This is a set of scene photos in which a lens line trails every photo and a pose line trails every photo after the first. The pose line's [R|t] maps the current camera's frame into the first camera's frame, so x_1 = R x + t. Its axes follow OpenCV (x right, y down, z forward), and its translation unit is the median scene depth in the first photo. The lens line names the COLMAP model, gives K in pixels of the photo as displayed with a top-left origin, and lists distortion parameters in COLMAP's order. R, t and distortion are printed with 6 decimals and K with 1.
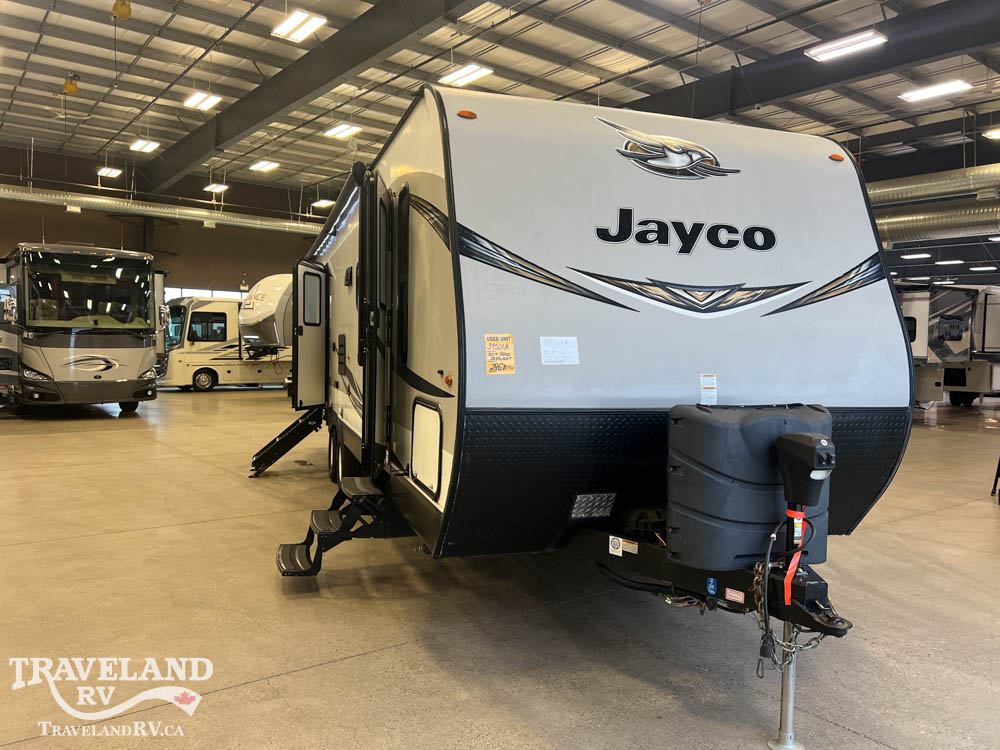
lens RADIAL K [[763.8, 0, 498.5], [0, 763.8, 376.3], [0, 0, 1]] dist [0.045418, -0.046078]
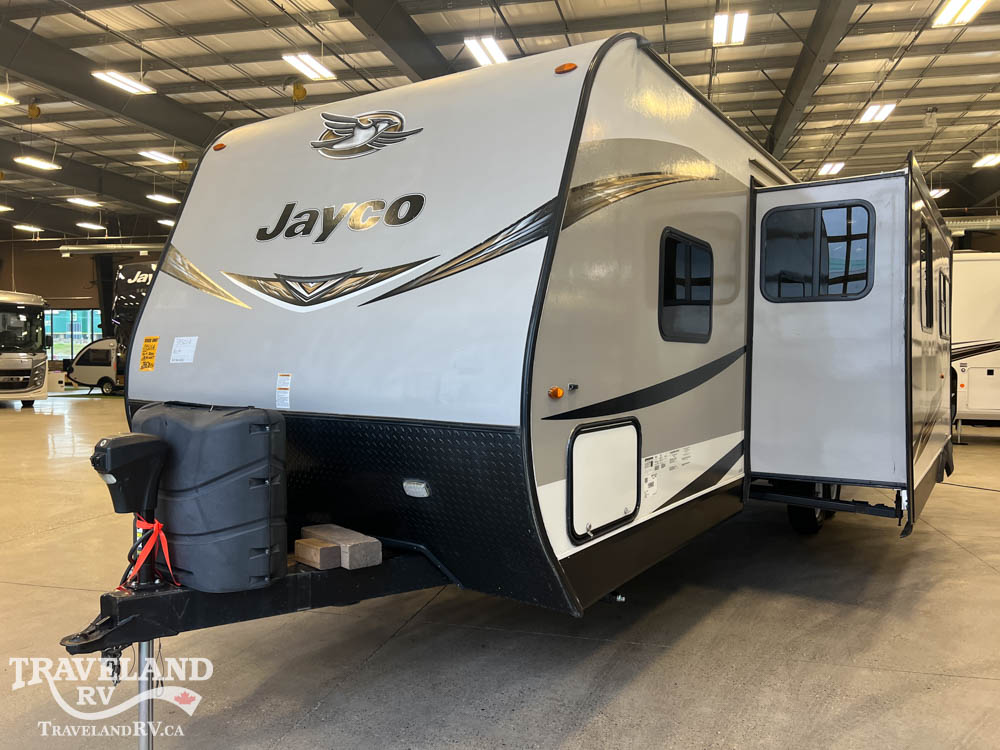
lens RADIAL K [[763.8, 0, 501.4], [0, 763.8, 378.6], [0, 0, 1]] dist [0.045418, -0.046078]
pose [[0.619249, 0.010935, -0.785119, 0.797970], [-0.025765, 0.999648, -0.006399, 0.001685], [0.784772, 0.024191, 0.619312, 0.444821]]
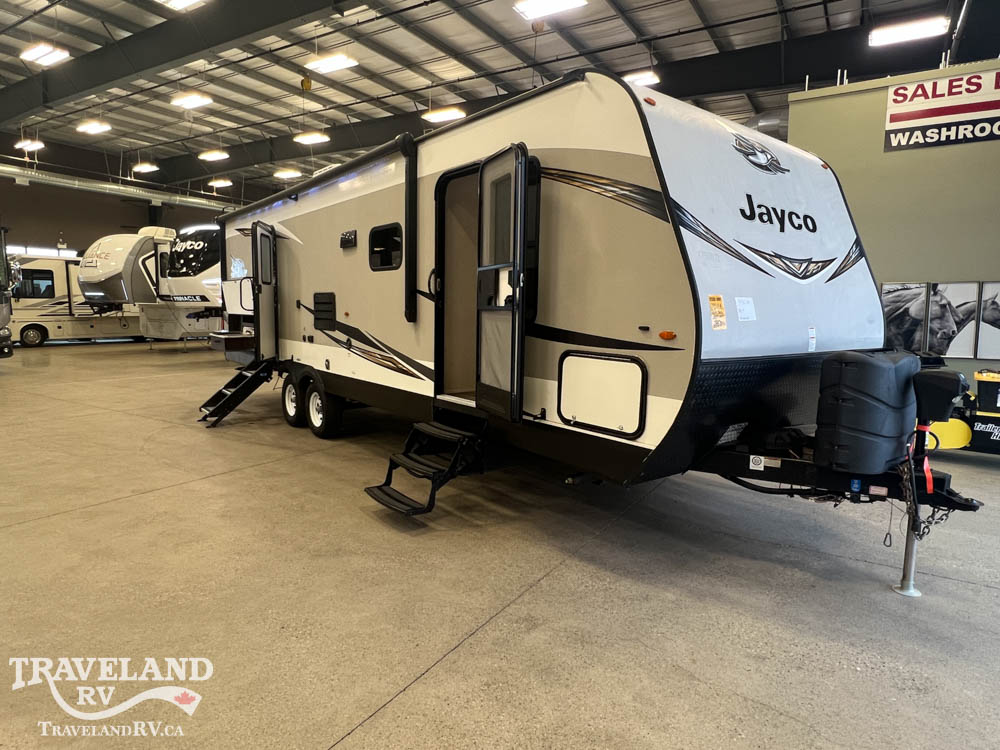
lens RADIAL K [[599.2, 0, 491.9], [0, 599.2, 371.1], [0, 0, 1]] dist [-0.002024, -0.002244]
pose [[0.936670, -0.039105, 0.348022, -0.415685], [0.012917, 0.996928, 0.077254, -0.009510], [-0.349974, -0.067866, 0.934298, 0.159980]]
